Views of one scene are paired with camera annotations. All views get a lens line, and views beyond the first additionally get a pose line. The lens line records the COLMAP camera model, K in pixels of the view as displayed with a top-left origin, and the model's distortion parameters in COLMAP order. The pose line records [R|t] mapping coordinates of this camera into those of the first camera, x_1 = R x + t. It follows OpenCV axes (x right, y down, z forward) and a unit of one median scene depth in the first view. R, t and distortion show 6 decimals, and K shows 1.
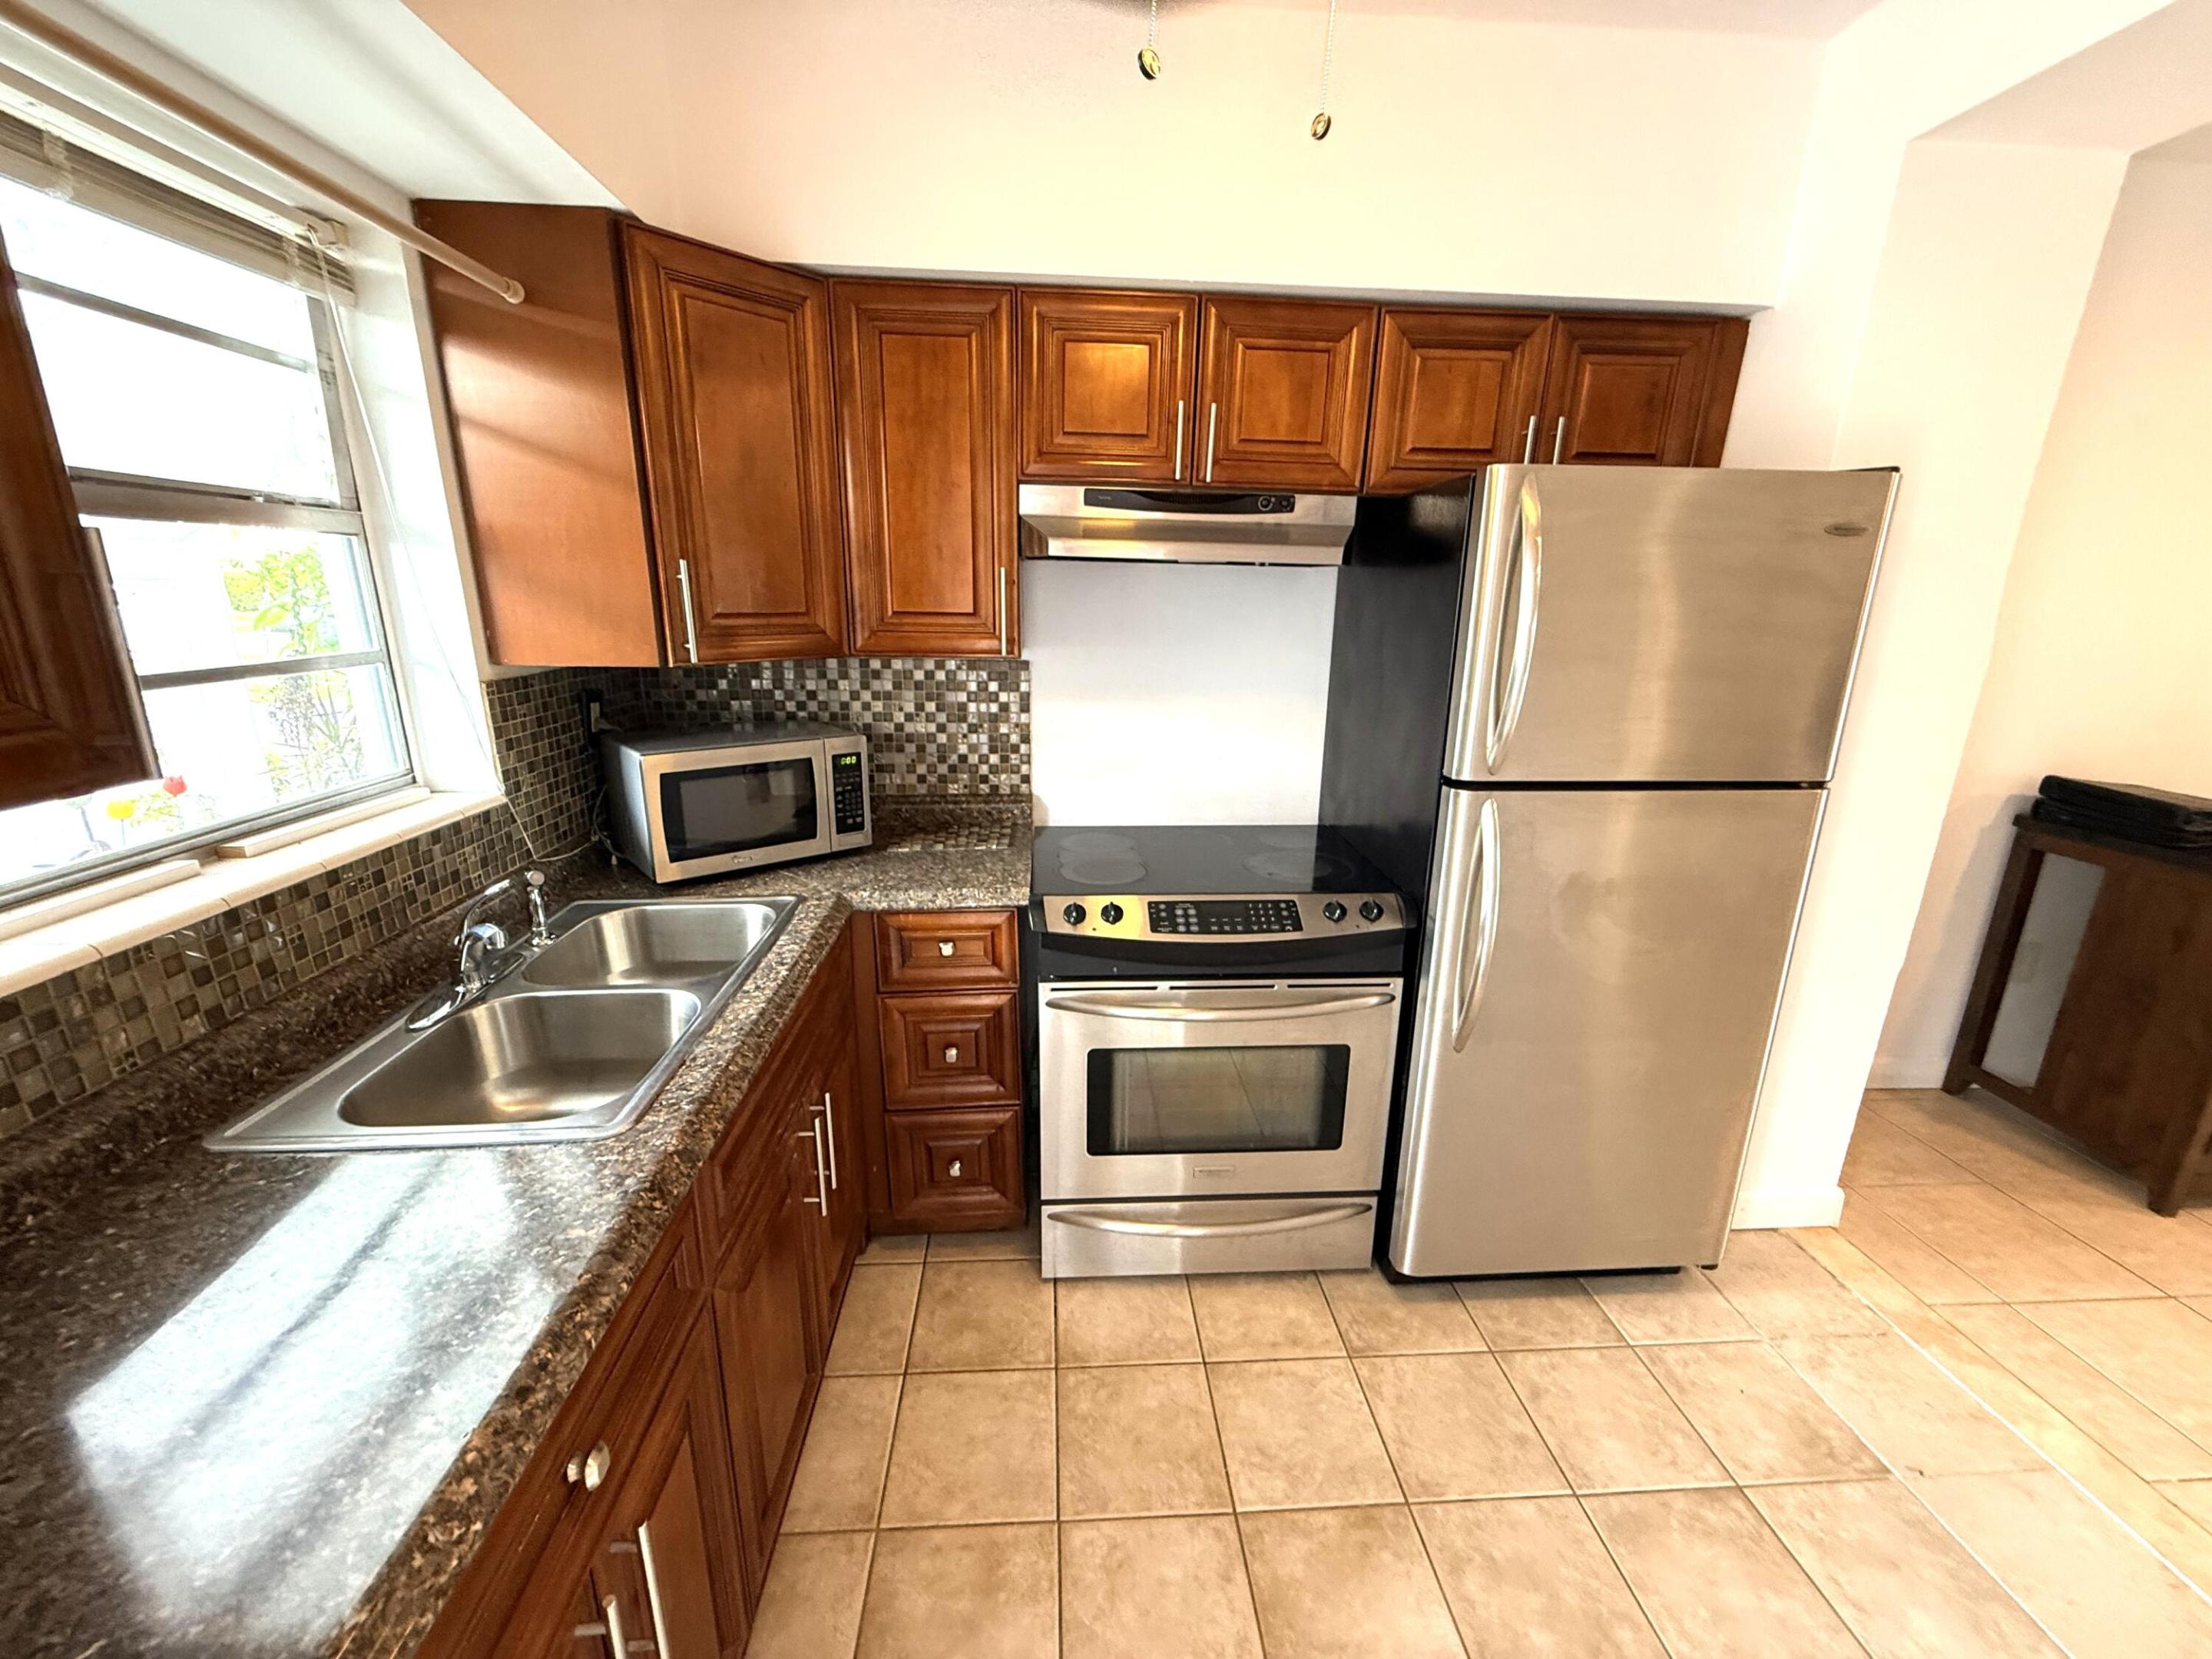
lens RADIAL K [[877.4, 0, 1099.7], [0, 877.4, 828.6], [0, 0, 1]] dist [0.000015, -0.000229]
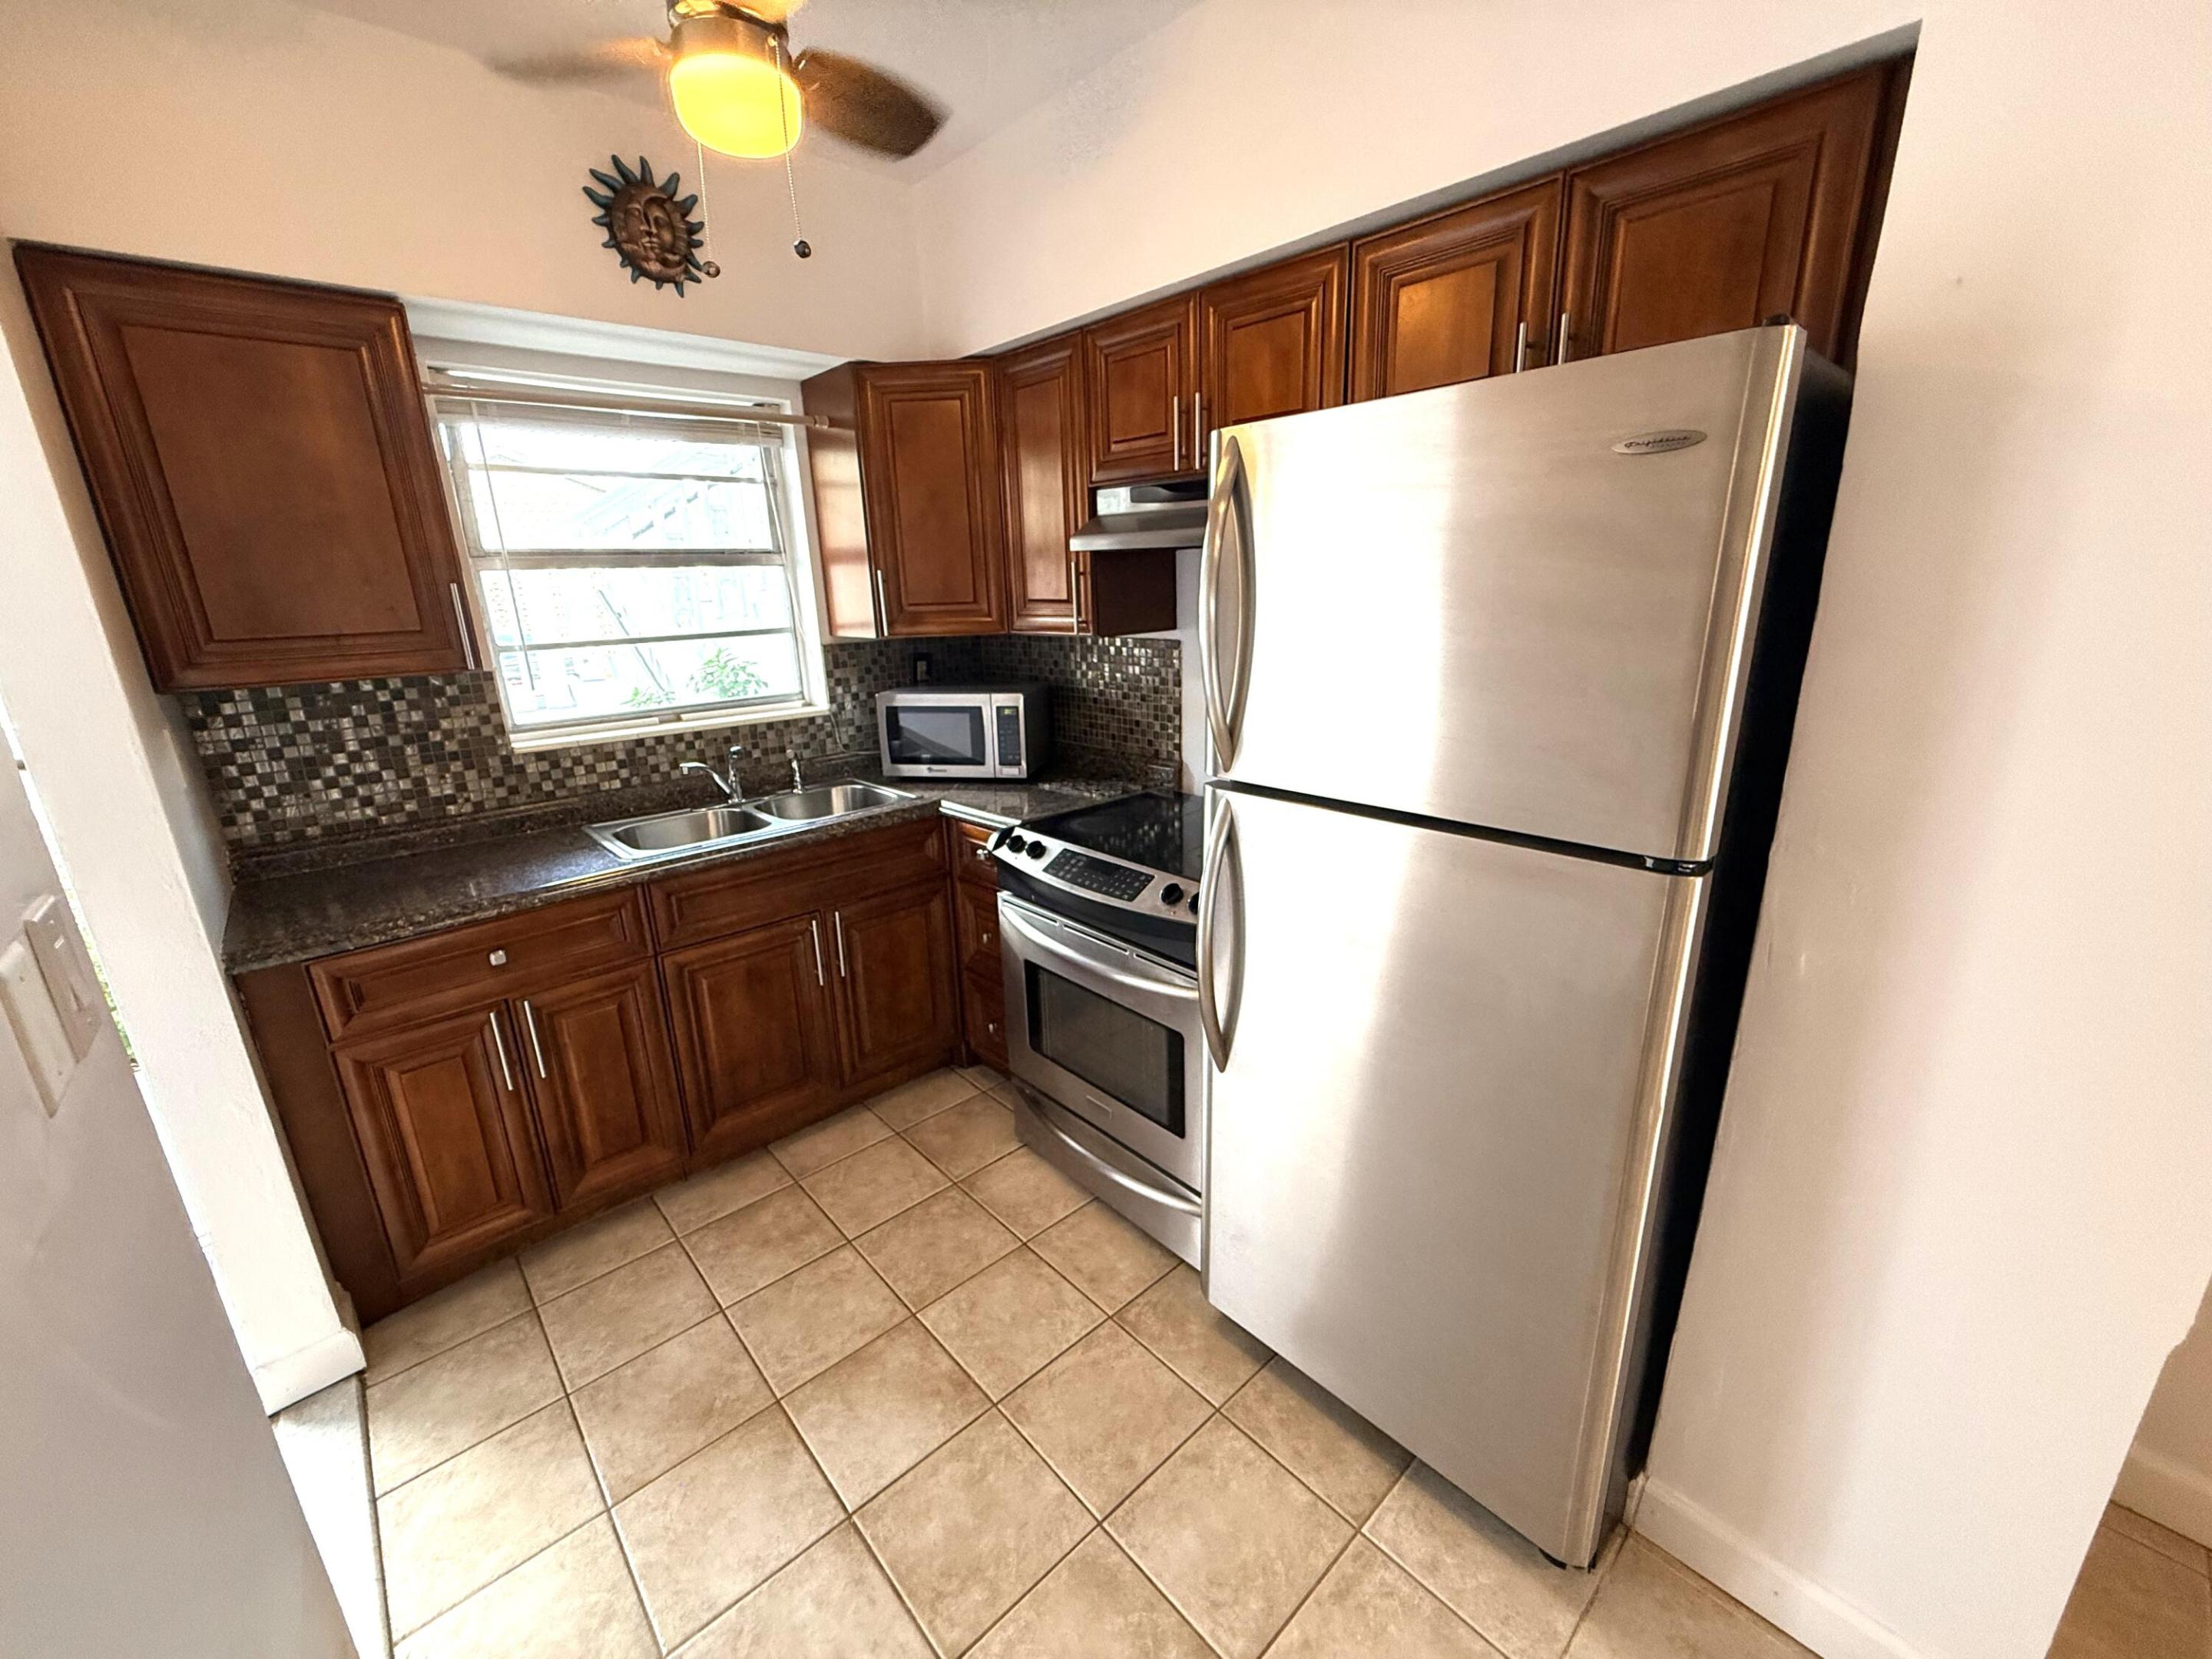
lens RADIAL K [[877.4, 0, 1104.2], [0, 877.4, 829.6], [0, 0, 1]] dist [0.000015, -0.000229]
pose [[0.625943, 0.183562, -0.757958, 0.882219], [-0.166541, 0.980947, 0.100032, -0.060744], [0.761879, 0.063617, 0.644588, 0.264338]]
